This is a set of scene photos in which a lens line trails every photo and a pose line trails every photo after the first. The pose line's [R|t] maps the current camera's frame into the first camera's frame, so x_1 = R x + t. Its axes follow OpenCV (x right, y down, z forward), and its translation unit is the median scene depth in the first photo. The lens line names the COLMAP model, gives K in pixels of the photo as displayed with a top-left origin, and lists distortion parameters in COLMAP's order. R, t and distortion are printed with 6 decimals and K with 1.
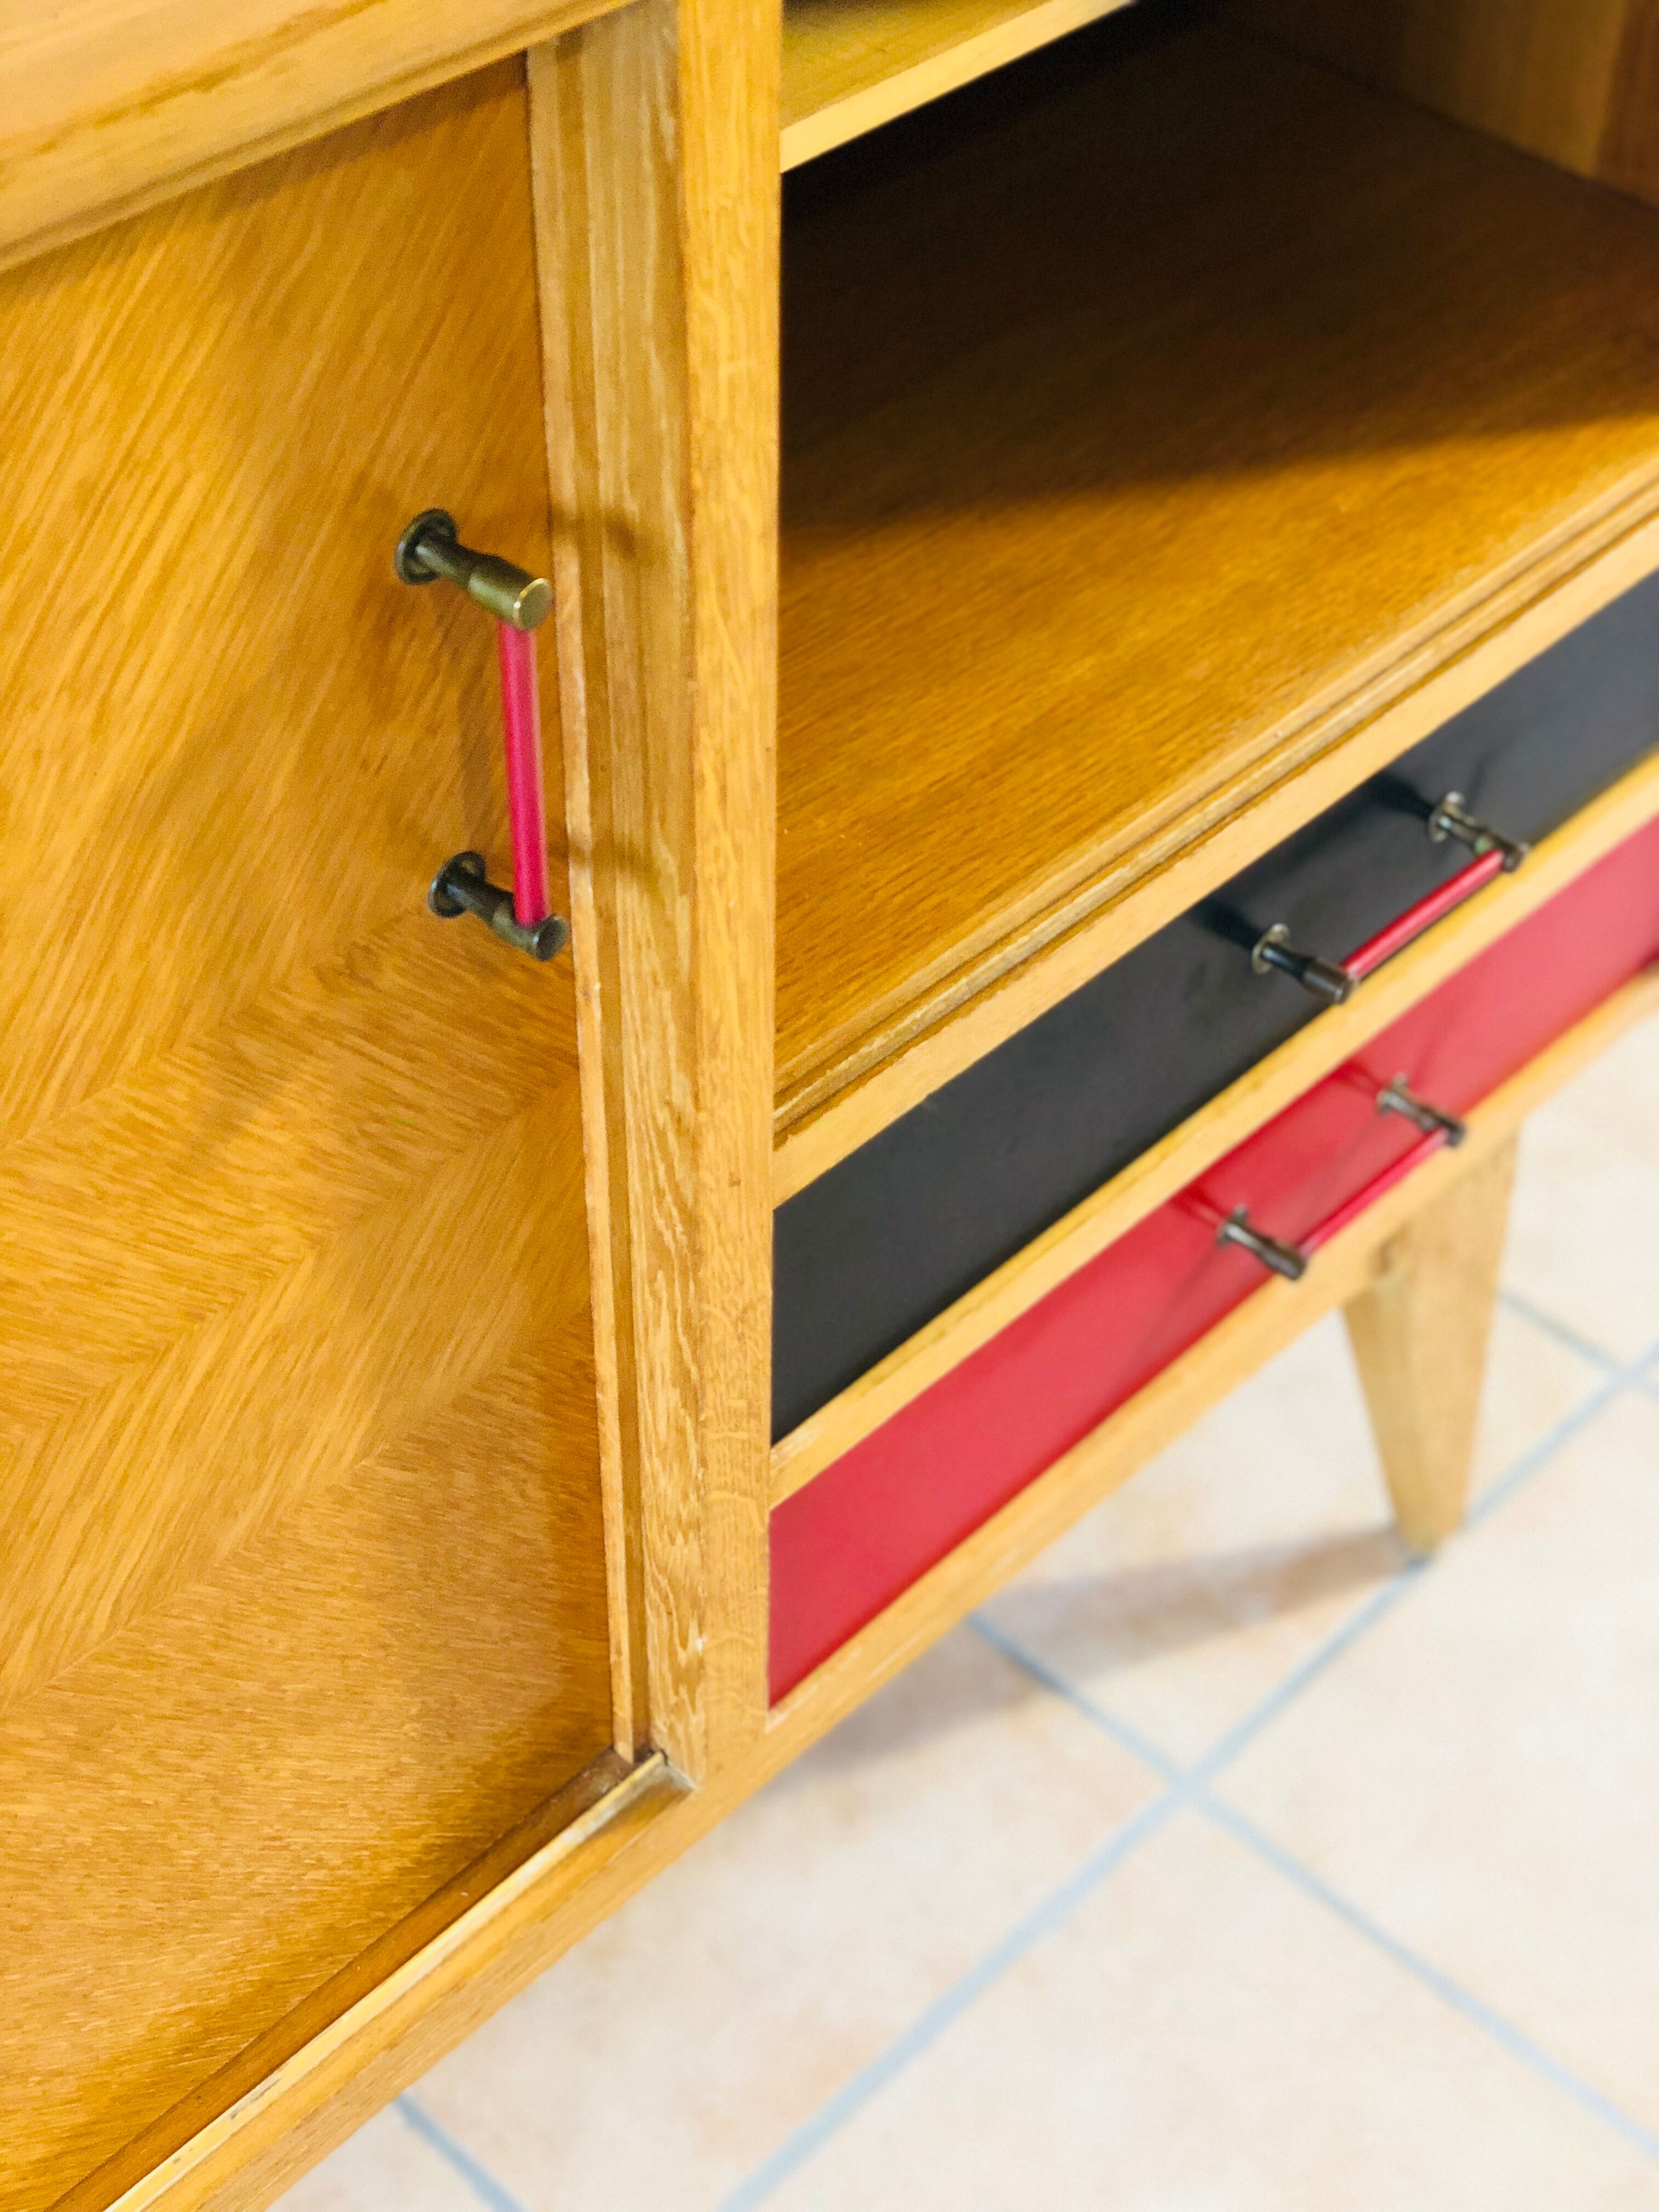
lens RADIAL K [[3303.9, 0, 829.5], [0, 3303.9, 1106.0], [0, 0, 1]] dist [0.067510, -0.029116]
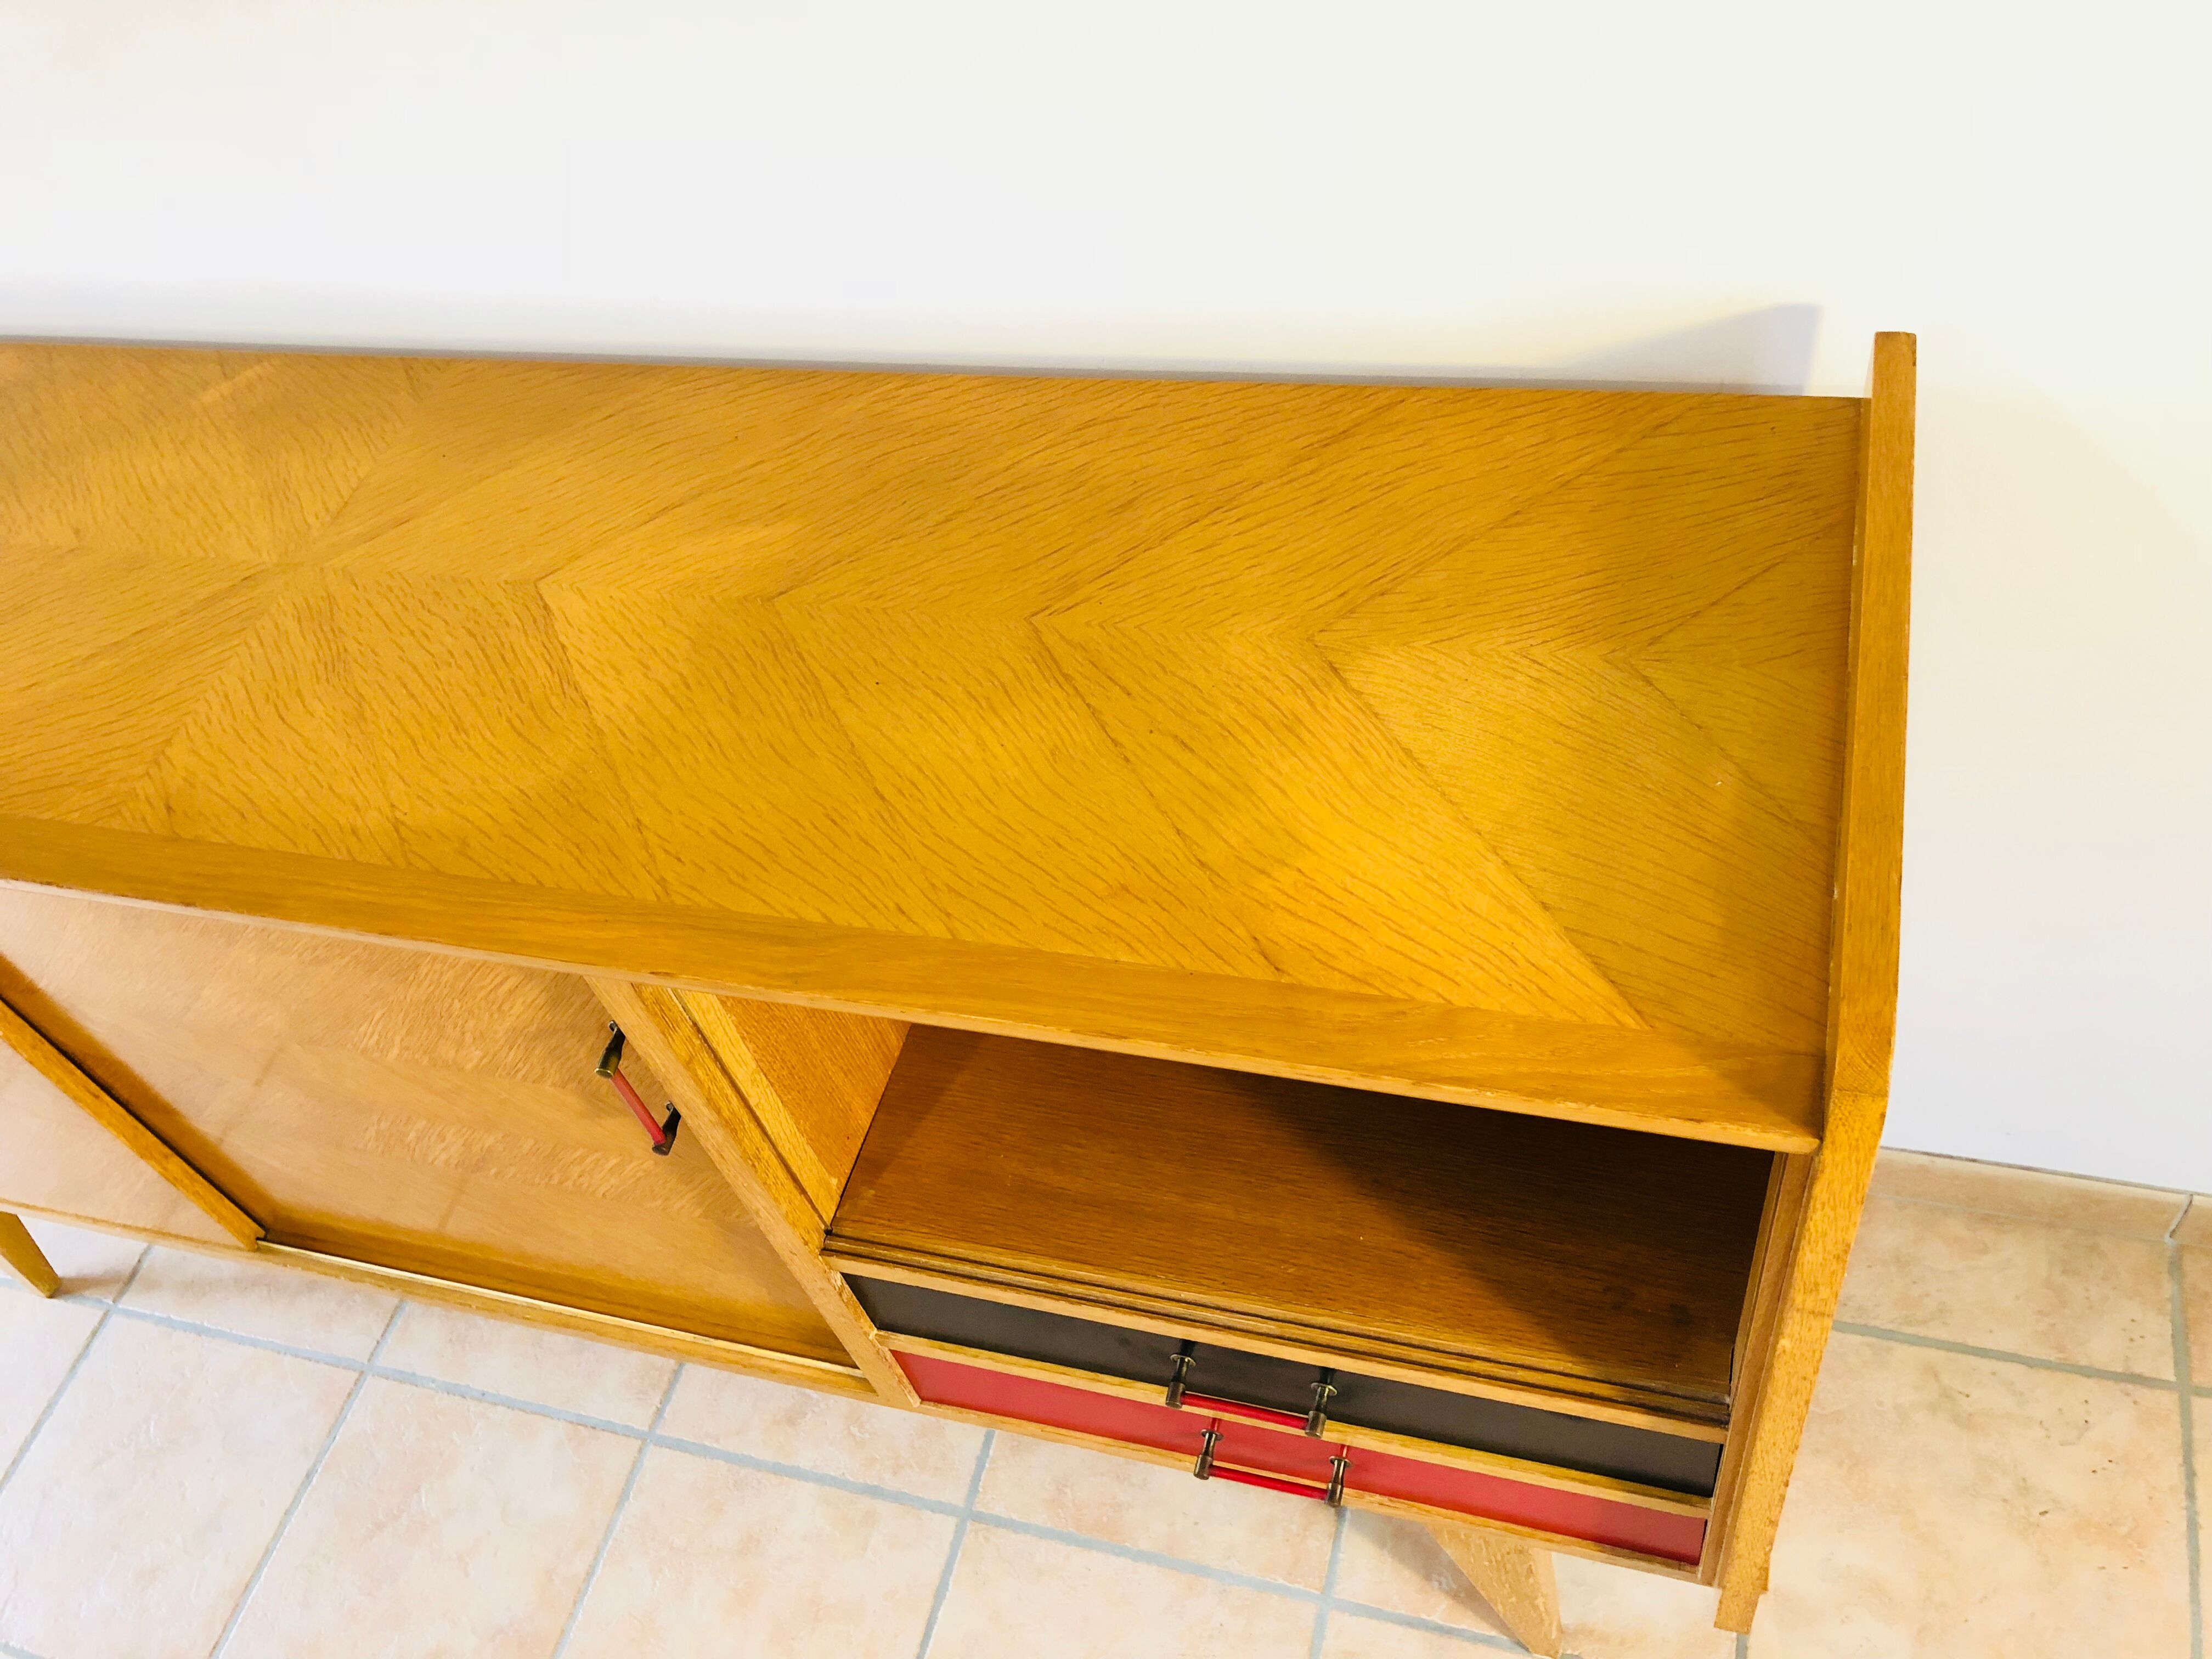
lens RADIAL K [[1816.5, 0, 1104.2], [0, 1816.5, 816.1], [0, 0, 1]] dist [0.011843, -0.004856]
pose [[0.460066, 0.613785, -0.641567, 0.623161], [-0.468805, 0.781570, 0.411547, -0.747900], [0.754030, 0.111431, 0.647319, 0.192237]]
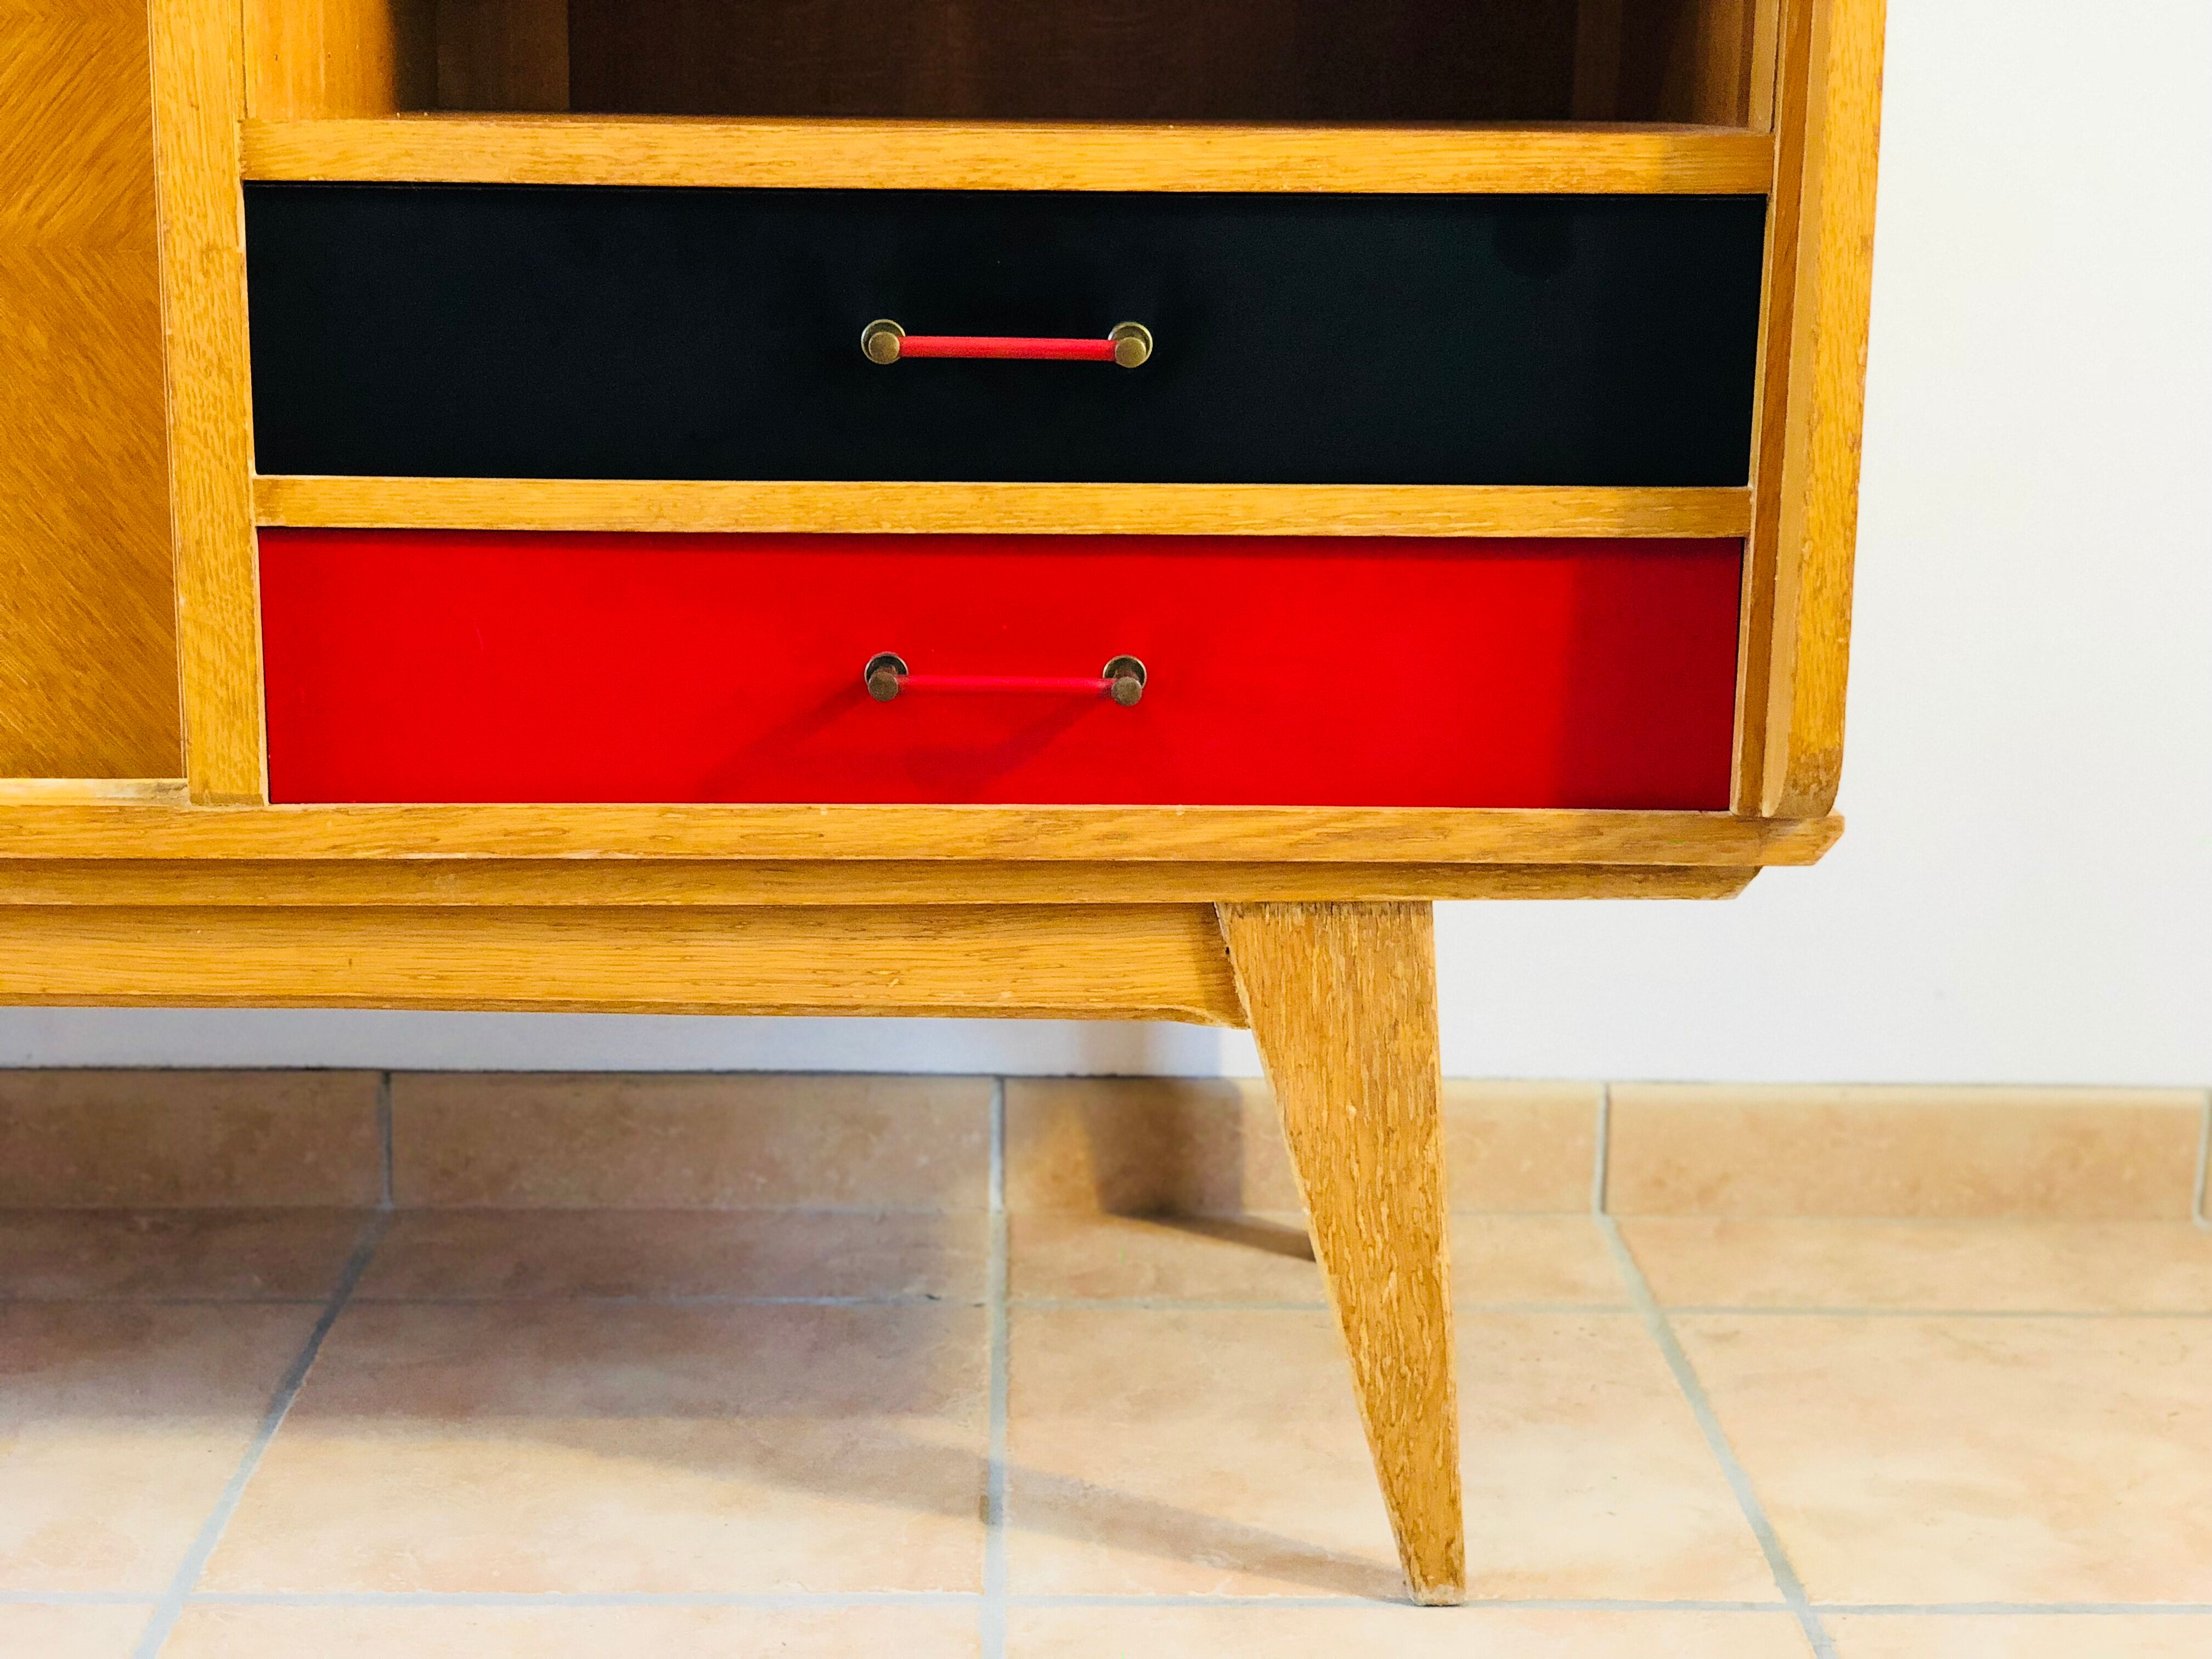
lens RADIAL K [[3338.8, 0, 1151.7], [0, 3338.8, 833.7], [0, 0, 1]] dist [0.029948, -0.118847]
pose [[0.721662, 0.149834, -0.675835, 1.033715], [-0.485640, 0.805315, -0.340031, 0.453326], [0.493312, 0.573600, 0.653931, 0.360530]]
